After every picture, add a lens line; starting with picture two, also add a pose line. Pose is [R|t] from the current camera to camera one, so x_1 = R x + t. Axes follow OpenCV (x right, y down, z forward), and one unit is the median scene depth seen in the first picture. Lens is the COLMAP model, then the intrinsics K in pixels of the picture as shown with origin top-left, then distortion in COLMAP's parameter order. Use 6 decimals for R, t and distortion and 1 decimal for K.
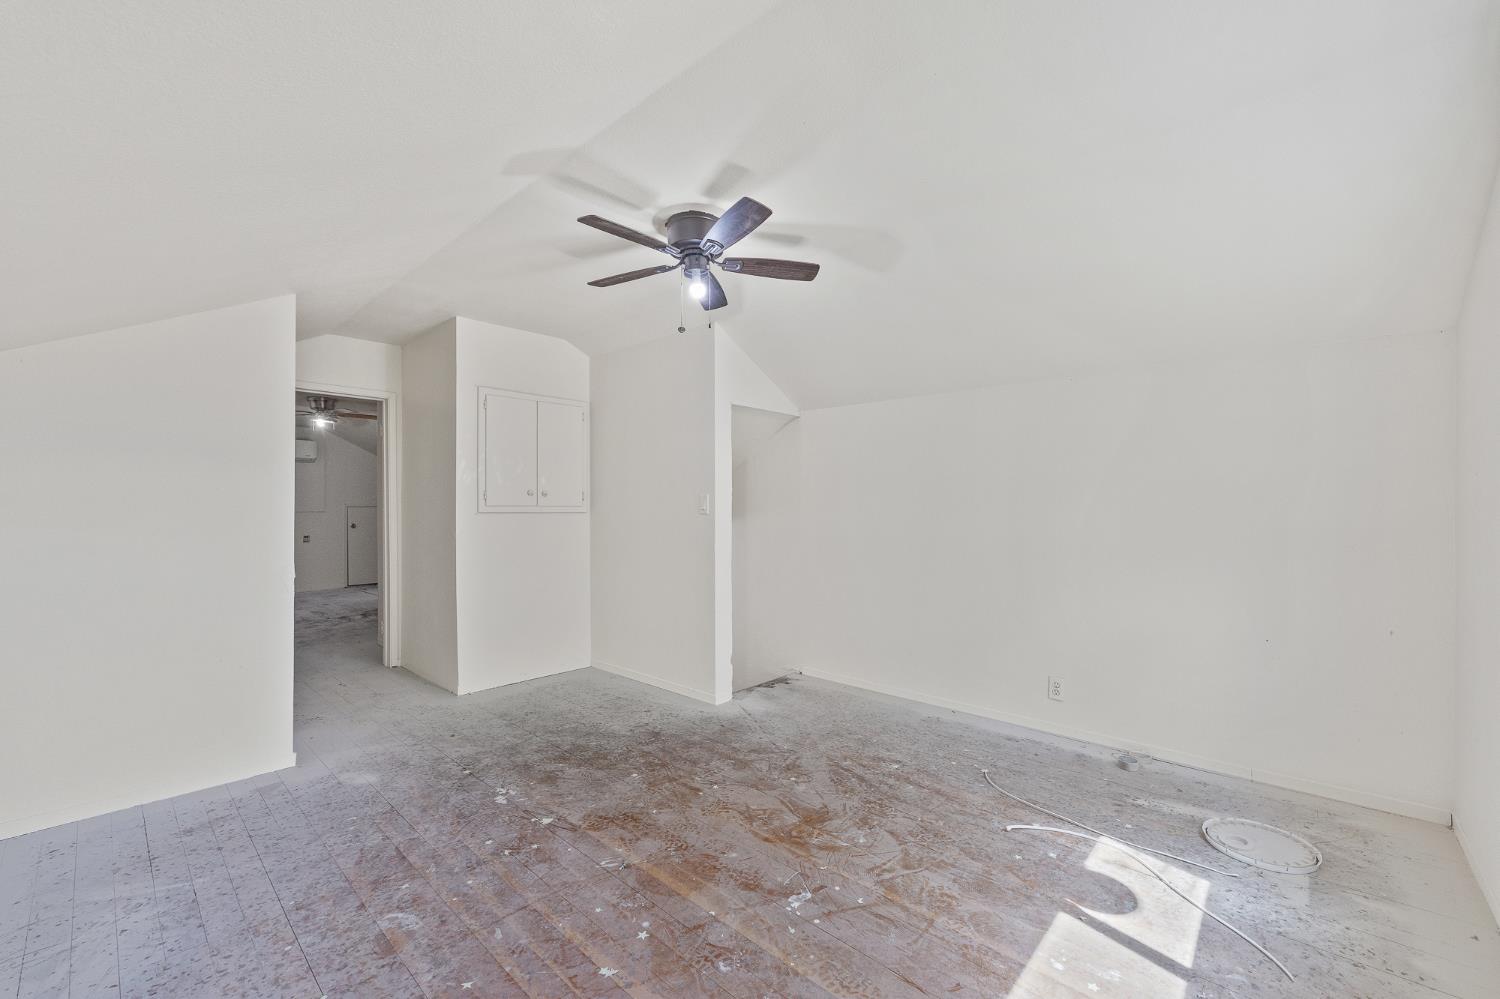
lens RADIAL K [[608.1, 0, 755.5], [0, 608.1, 501.9], [0, 0, 1]] dist [0.001627, 0.000135]
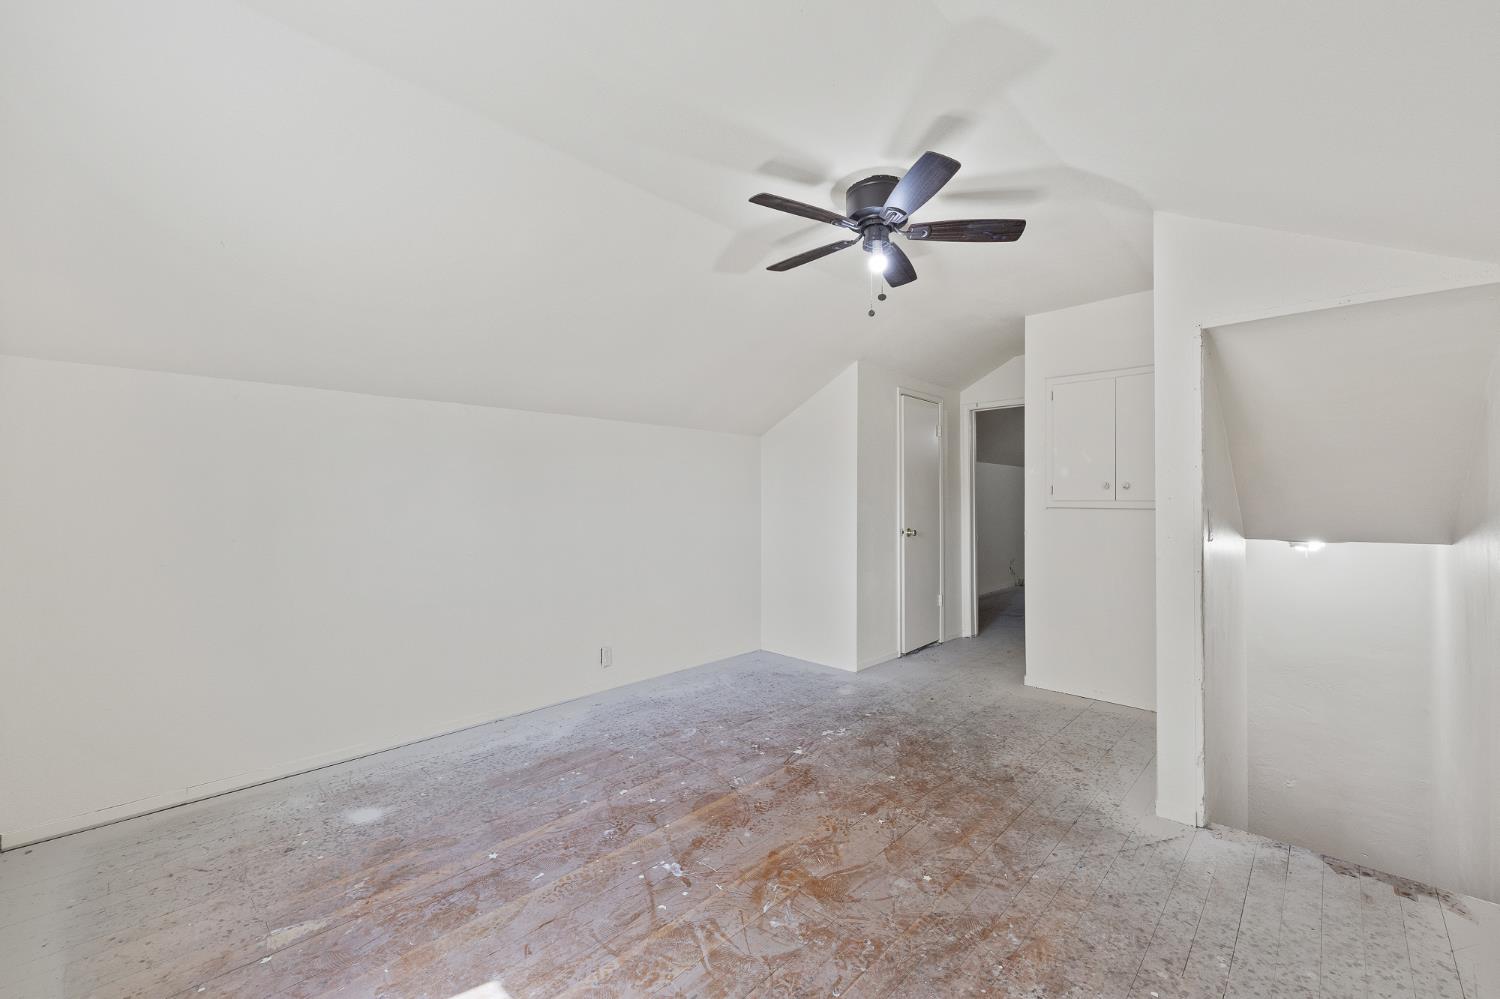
lens RADIAL K [[608.1, 0, 754.5], [0, 608.1, 503.3], [0, 0, 1]] dist [0.001627, 0.000135]
pose [[-0.025144, 0.004807, -0.999672, 0.963194], [0.009373, 0.999946, 0.004572, 0.002054], [0.999640, -0.009255, -0.025187, 0.991736]]
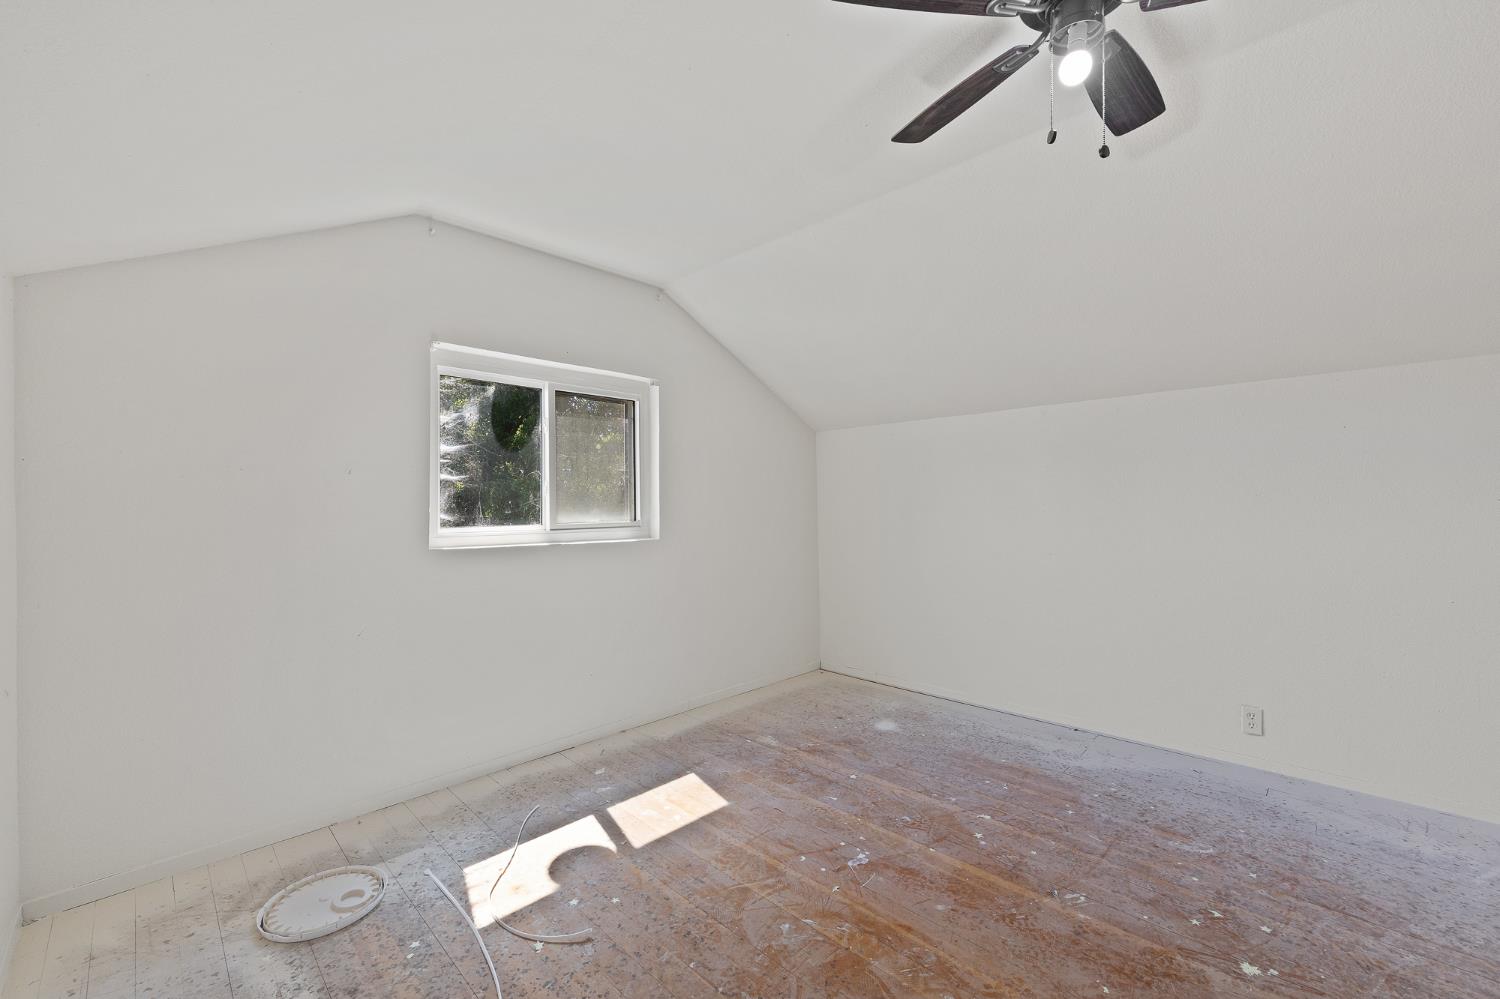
lens RADIAL K [[608.1, 0, 748.7], [0, 608.1, 500.0], [0, 0, 1]] dist [0.001627, 0.000135]
pose [[-0.998825, 0.010619, 0.047292, 0.178473], [0.009974, 0.999854, -0.013859, 0.012549], [-0.047432, -0.013371, -0.998785, 1.786011]]
